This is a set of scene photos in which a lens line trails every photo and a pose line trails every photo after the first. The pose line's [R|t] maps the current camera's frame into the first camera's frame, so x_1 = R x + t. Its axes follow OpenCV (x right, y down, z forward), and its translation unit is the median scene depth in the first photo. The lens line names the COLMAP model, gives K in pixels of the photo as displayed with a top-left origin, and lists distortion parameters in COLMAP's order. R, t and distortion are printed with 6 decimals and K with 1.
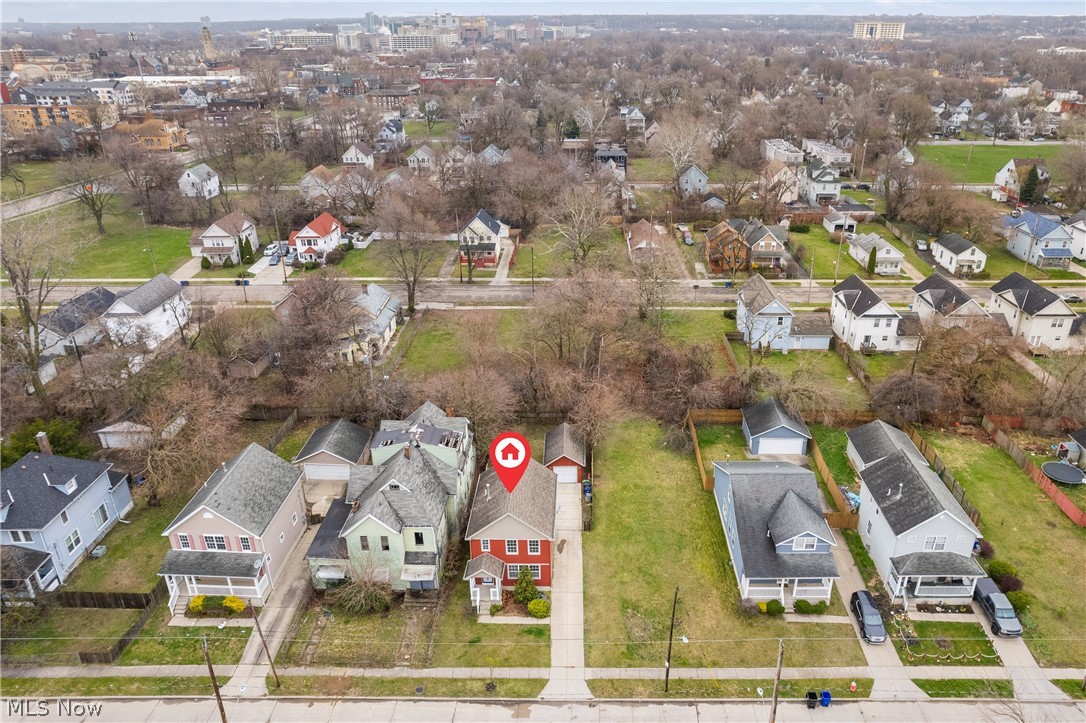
lens RADIAL K [[687.5, 0, 543.0], [0, 687.5, 361.5], [0, 0, 1]] dist [-0.050642, 0.001406]
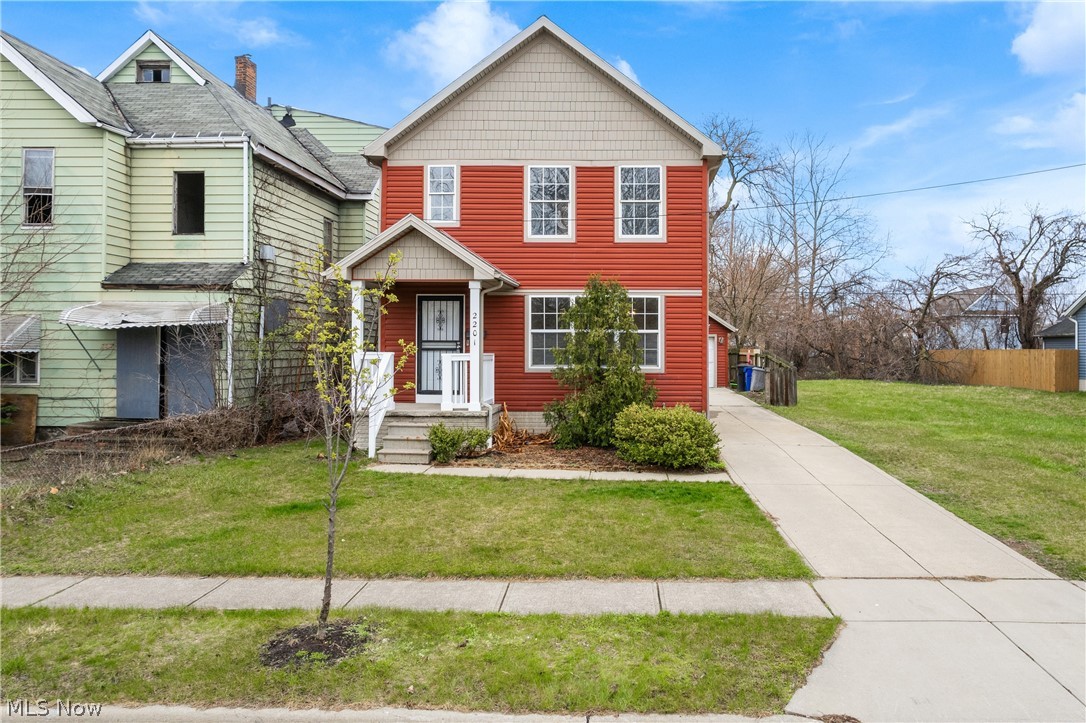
lens RADIAL K [[764.8, 0, 590.7], [0, 764.8, 354.1], [0, 0, 1]] dist [-0.073683, 0.070521]
pose [[0.999385, 0.032528, 0.013085, -0.035479], [-0.023999, 0.906724, -0.421041, 0.469003], [-0.025560, 0.420468, 0.906947, 0.840238]]
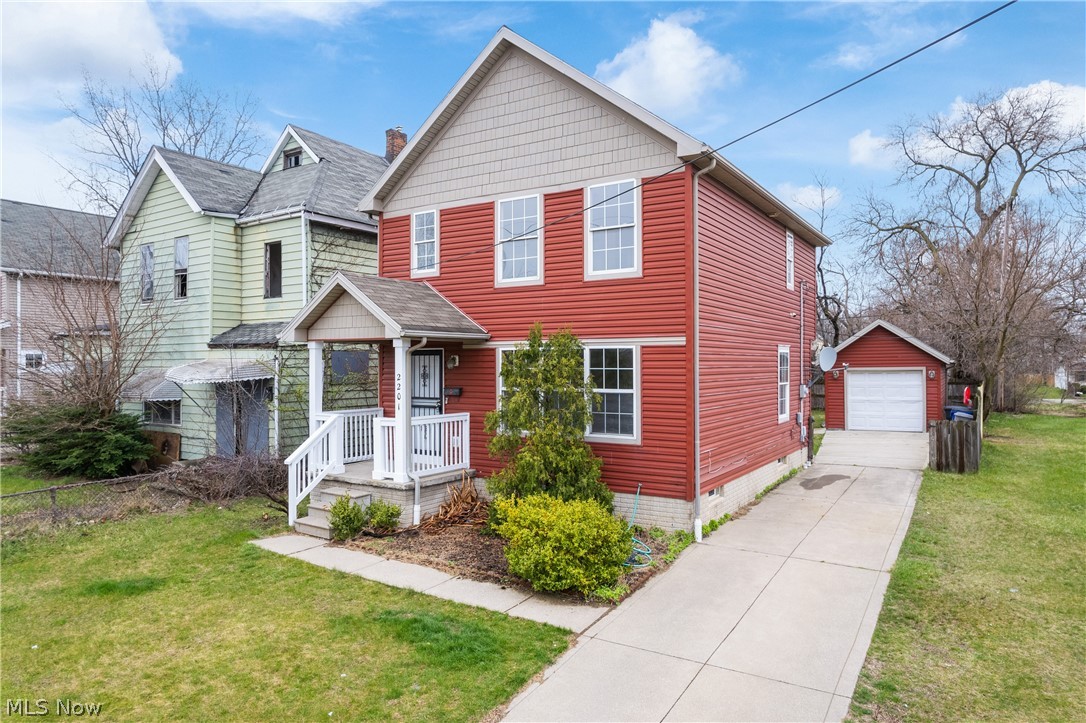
lens RADIAL K [[687.5, 0, 543.0], [0, 687.5, 361.5], [0, 0, 1]] dist [-0.050642, 0.001406]
pose [[0.863292, 0.023298, -0.504166, 0.073451], [-0.232801, 0.904700, -0.356822, 0.409033], [0.447805, 0.425412, 0.786444, 0.923605]]
